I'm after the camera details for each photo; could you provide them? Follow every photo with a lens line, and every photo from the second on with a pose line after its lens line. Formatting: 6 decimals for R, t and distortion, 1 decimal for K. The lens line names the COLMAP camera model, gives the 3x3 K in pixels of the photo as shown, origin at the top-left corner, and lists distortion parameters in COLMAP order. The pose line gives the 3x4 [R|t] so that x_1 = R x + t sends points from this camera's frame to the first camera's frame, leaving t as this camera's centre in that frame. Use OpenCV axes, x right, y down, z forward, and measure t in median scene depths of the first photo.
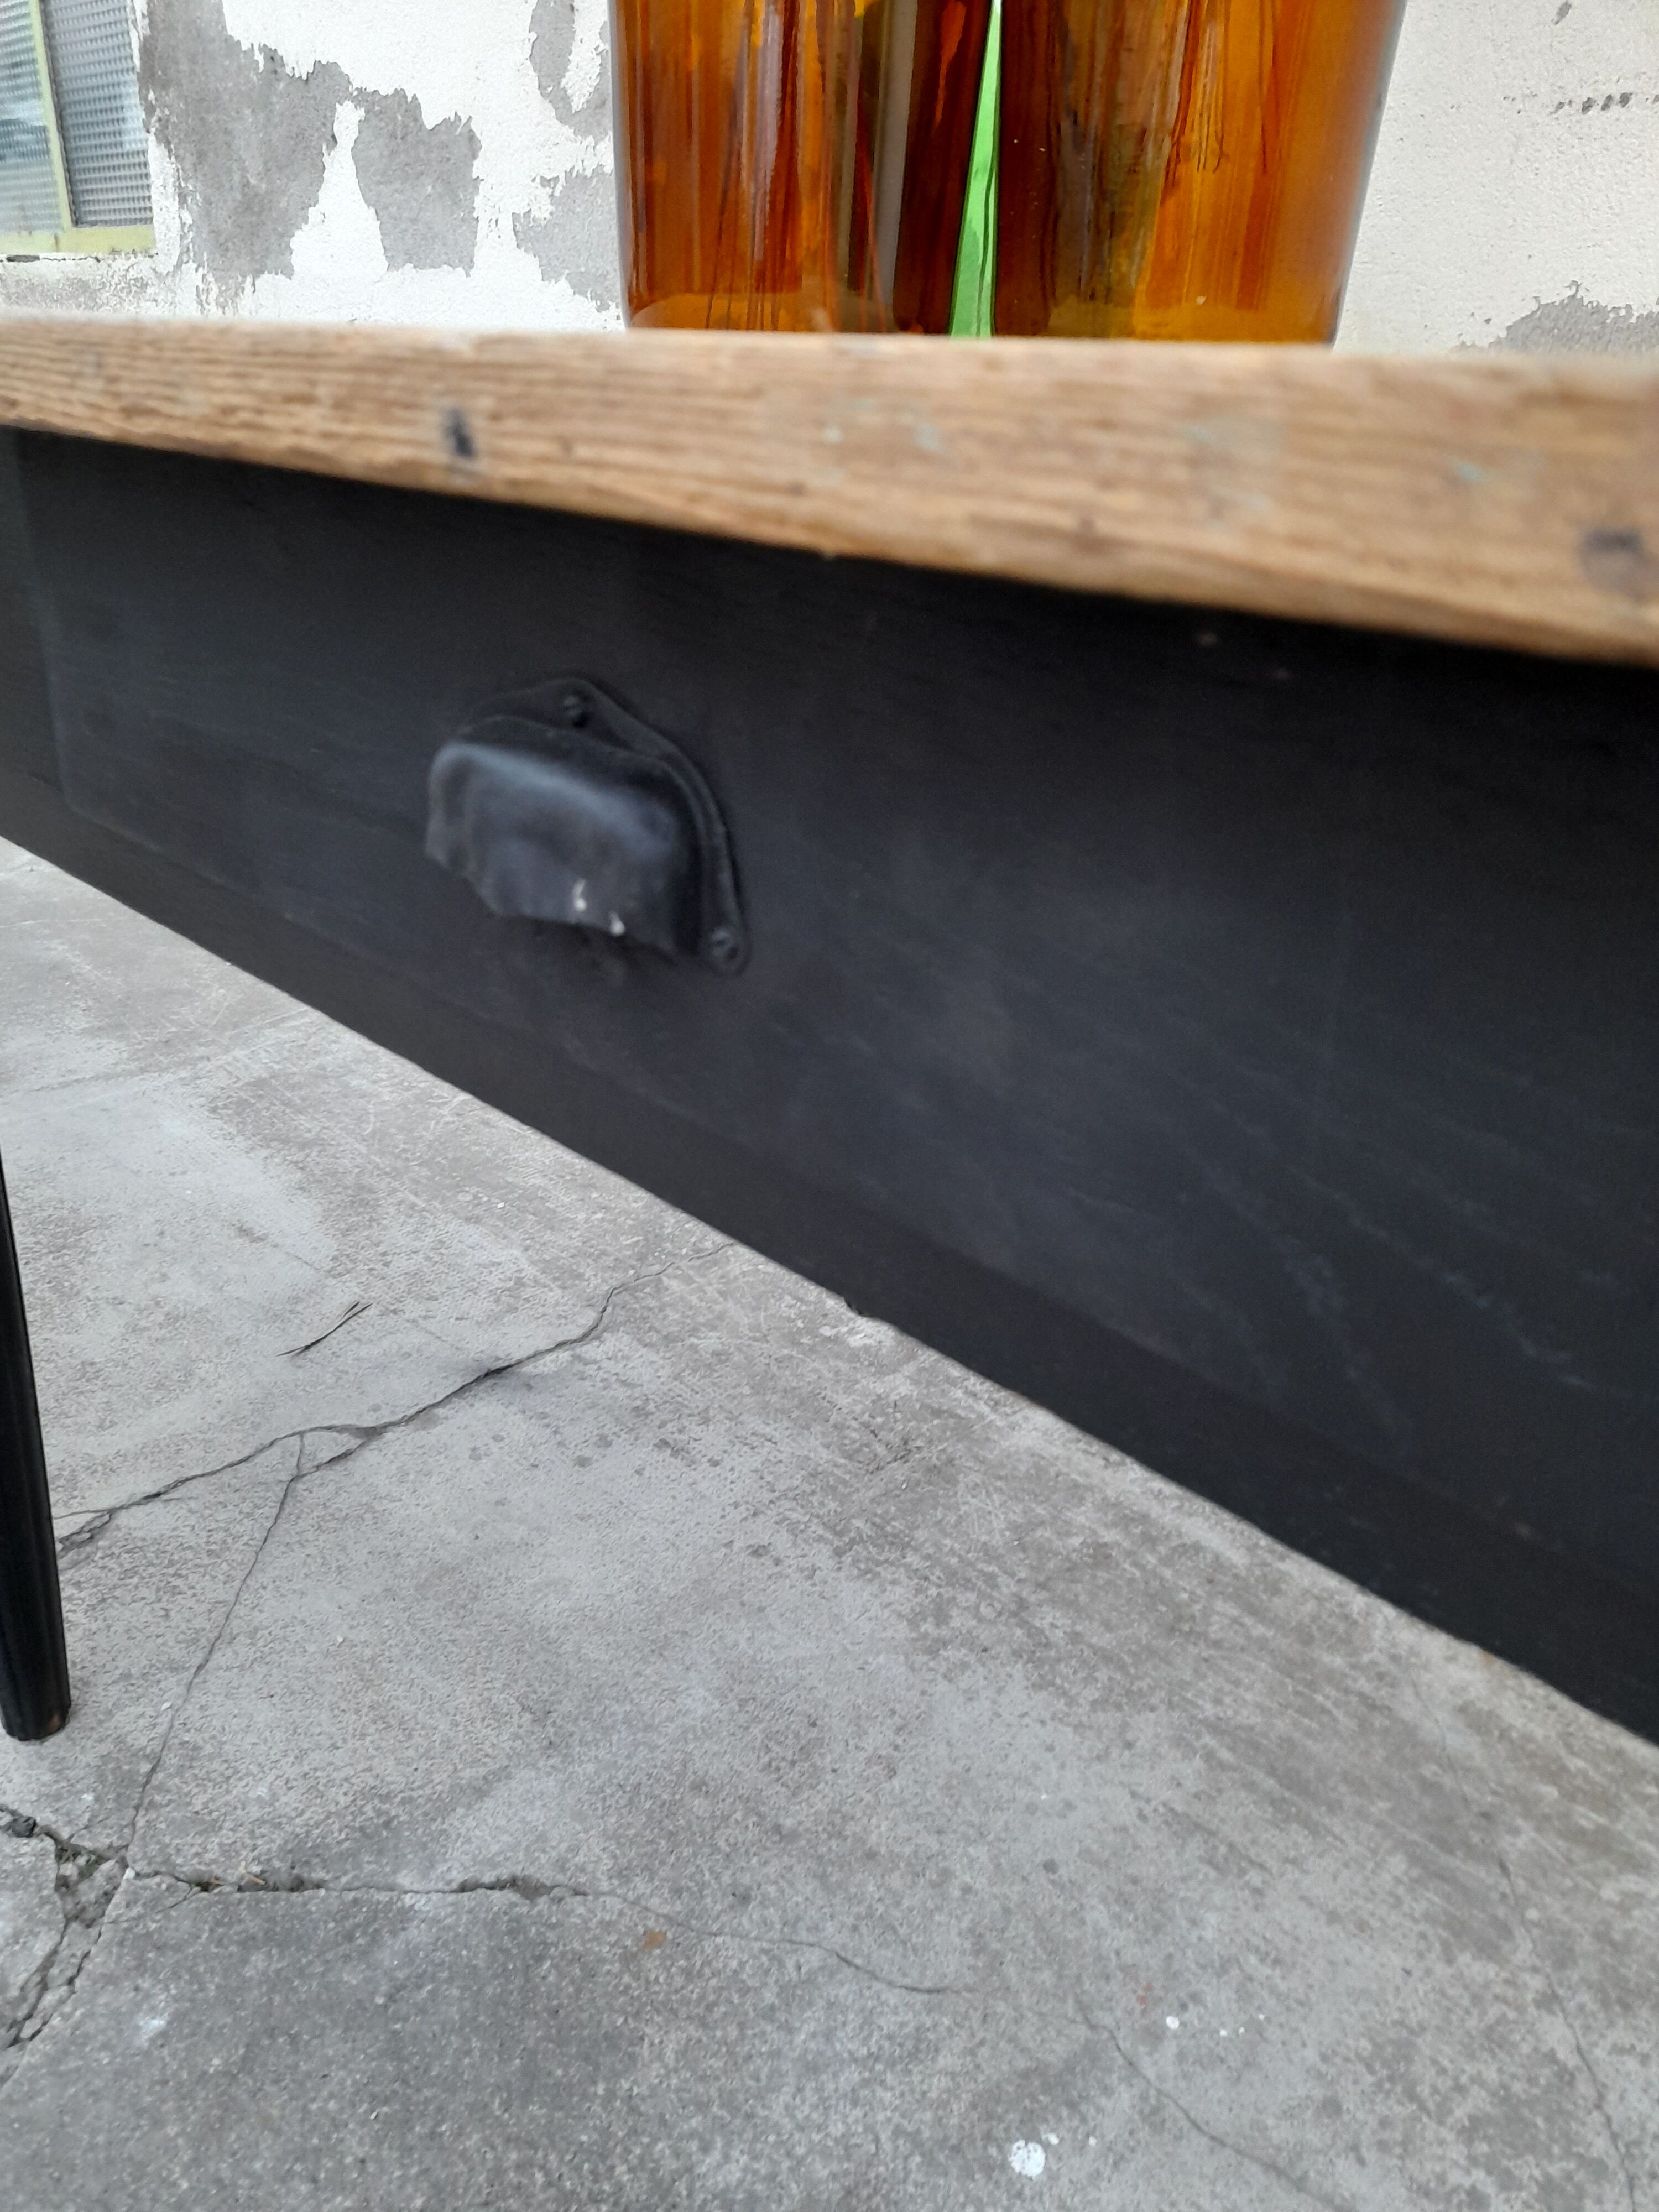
lens RADIAL K [[1622.6, 0, 797.9], [0, 1622.6, 1114.5], [0, 0, 1]] dist [0.046987, -0.042368]
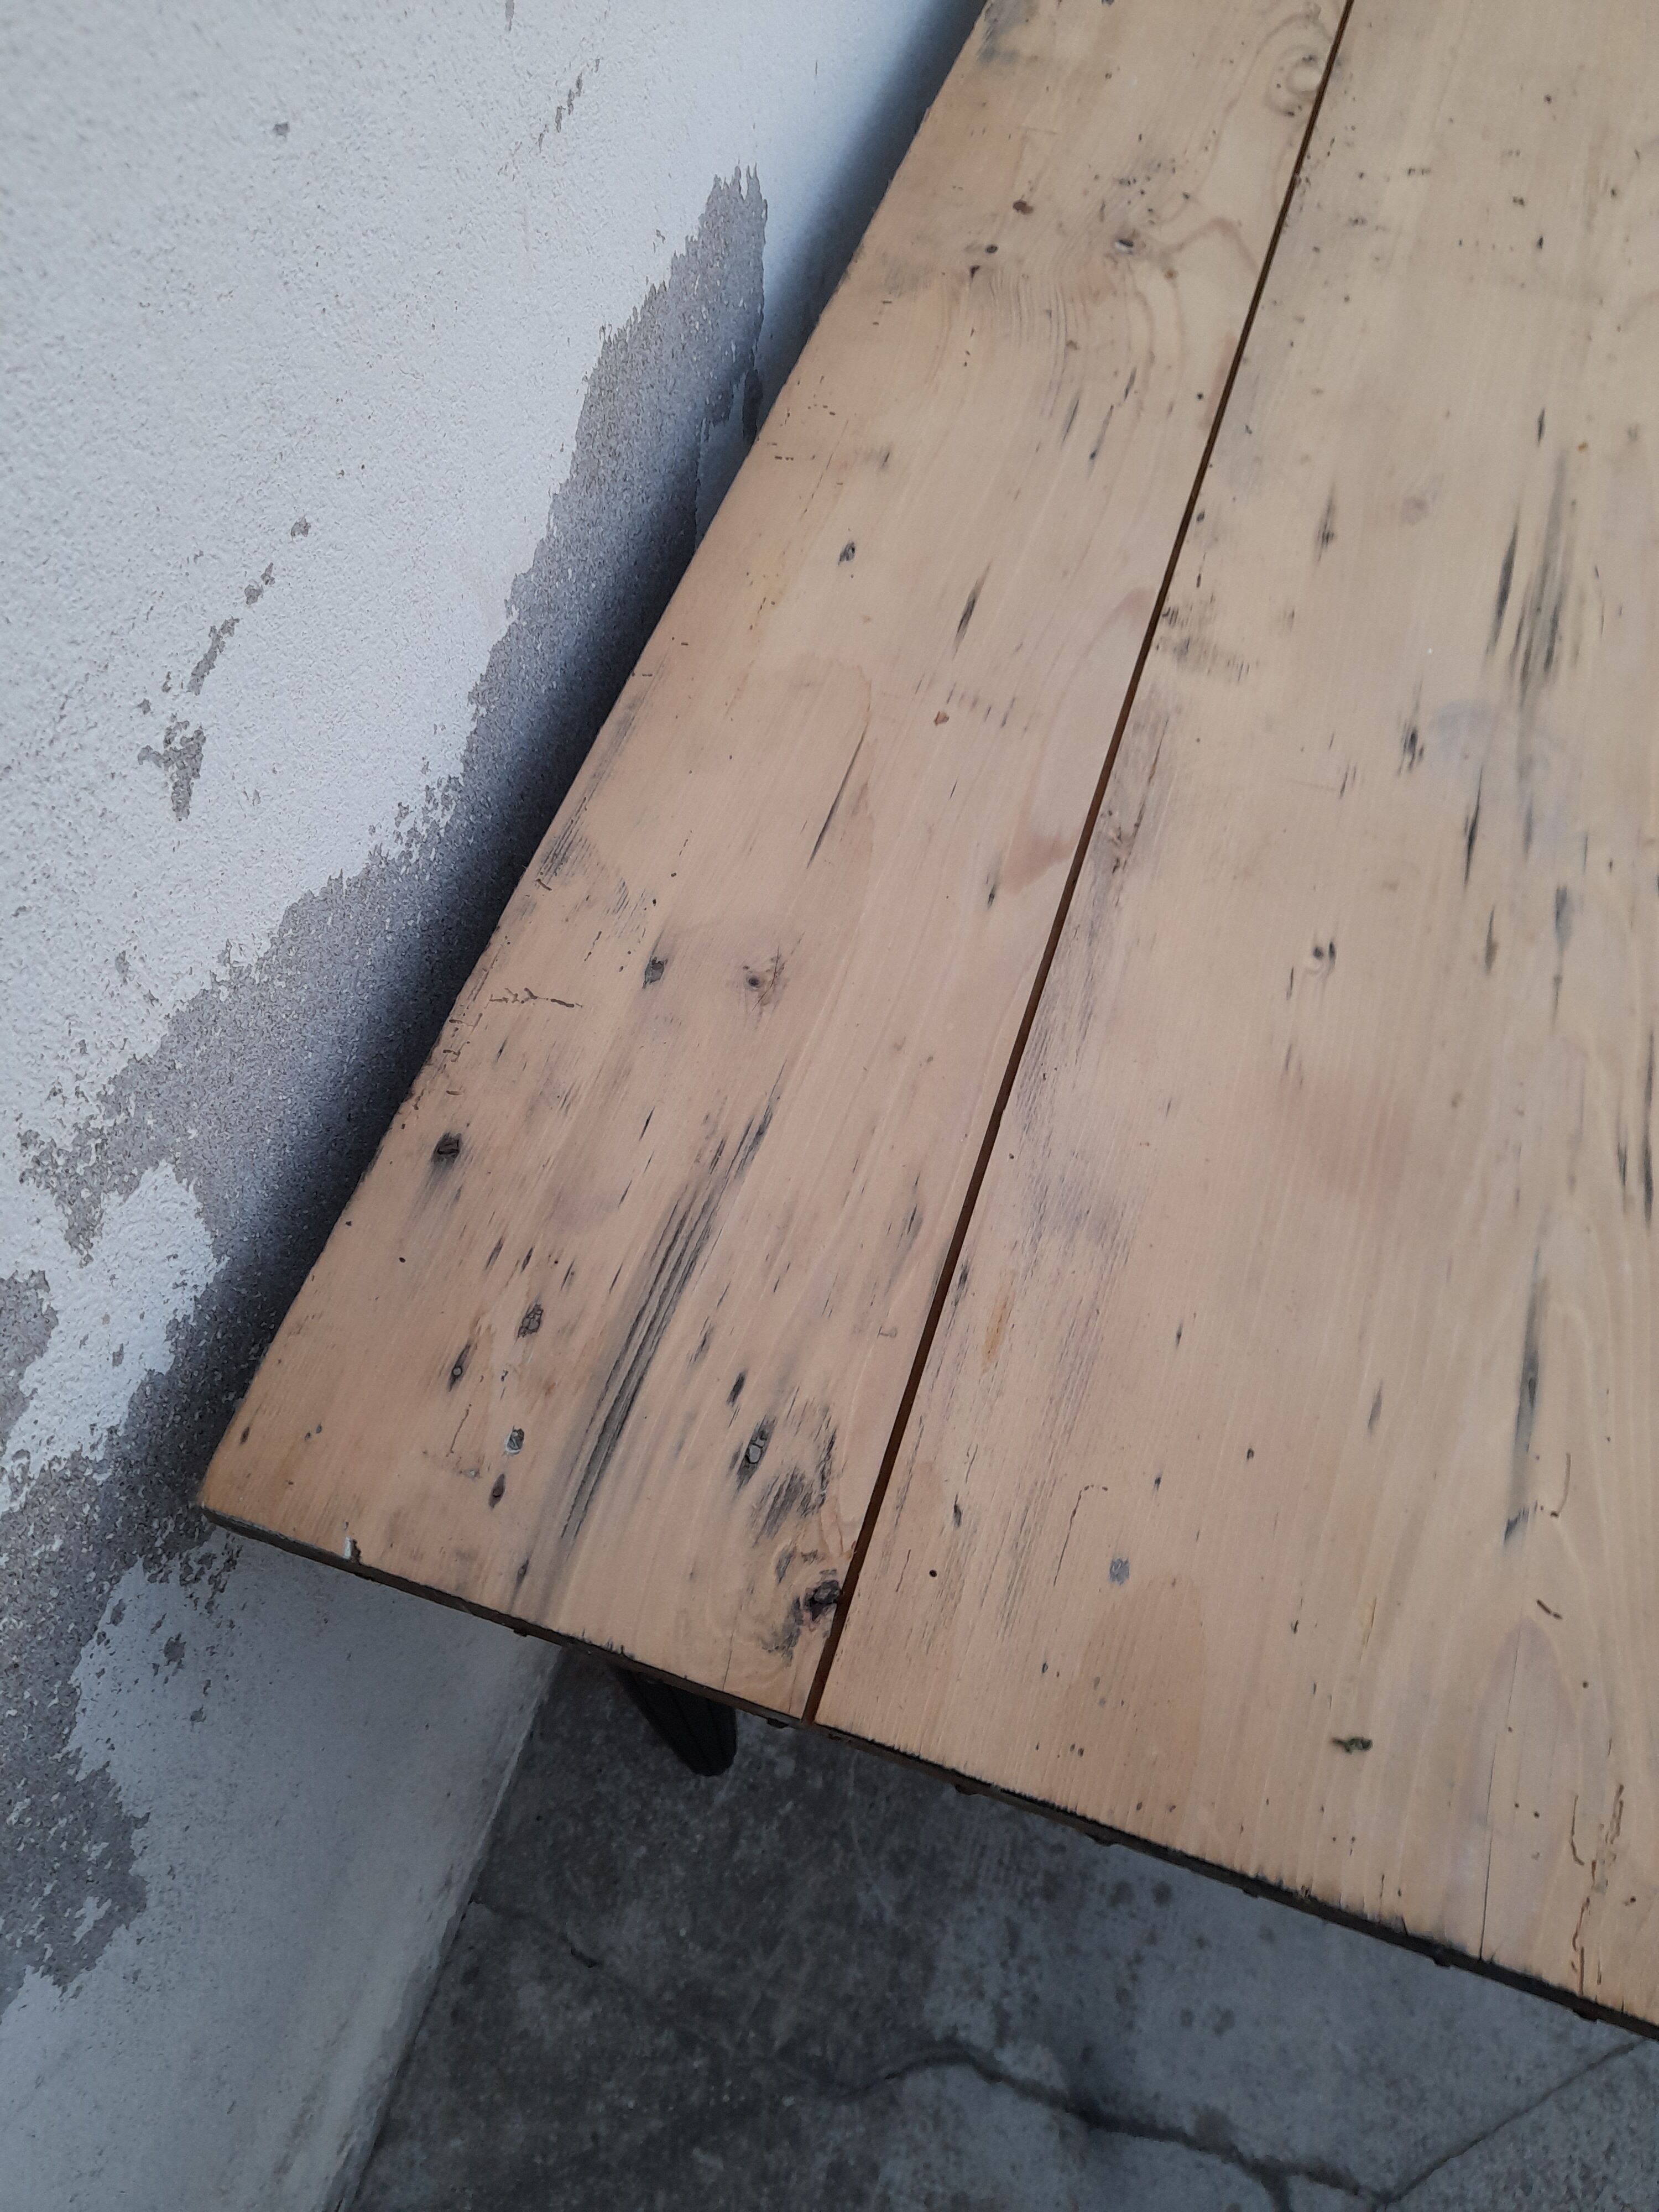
lens RADIAL K [[1622.6, 0, 808.7], [0, 1622.6, 1133.6], [0, 0, 1]] dist [0.046987, -0.042368]
pose [[-0.460777, -0.790496, 0.403486, -0.091439], [0.339008, 0.263387, 0.903162, -0.947007], [-0.820218, 0.552941, 0.146621, 0.965054]]
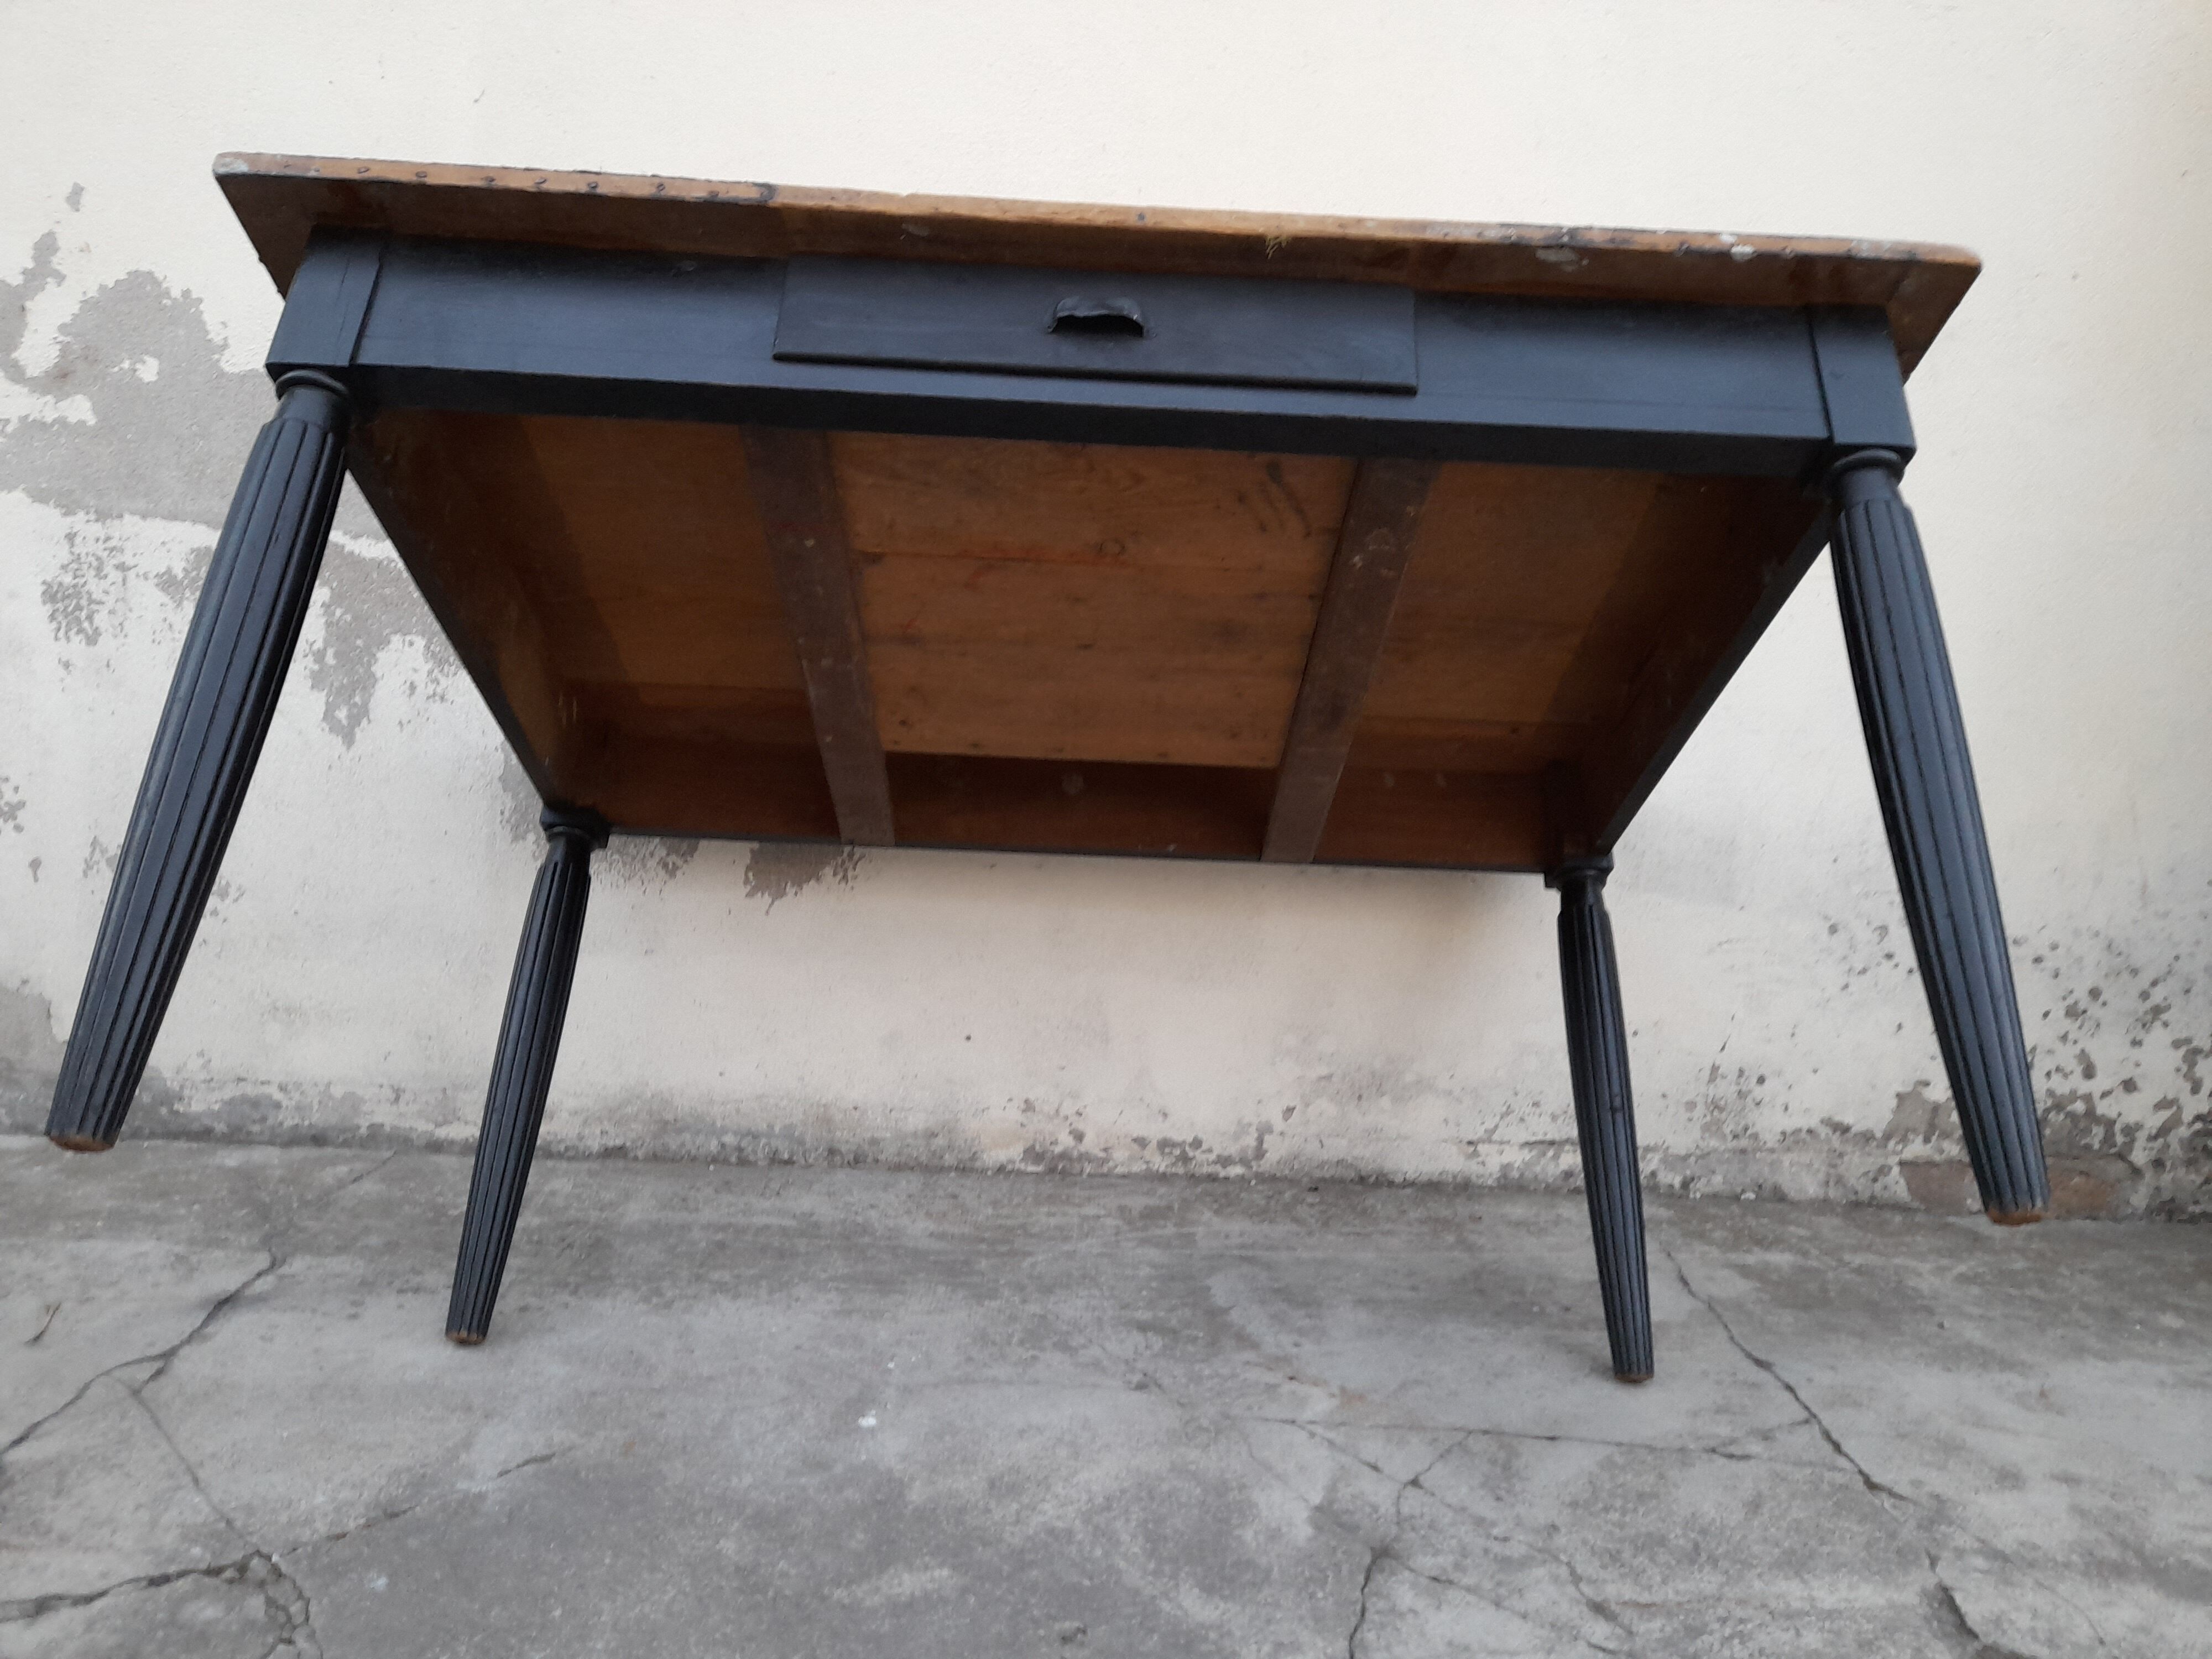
lens RADIAL K [[1622.6, 0, 1122.1], [0, 1622.6, 852.5], [0, 0, 1]] dist [0.046987, -0.042368]
pose [[0.697488, -0.126717, 0.705303, -0.734387], [0.272029, 0.957387, -0.097007, 0.183015], [-0.662956, 0.259524, 0.702237, -0.609352]]
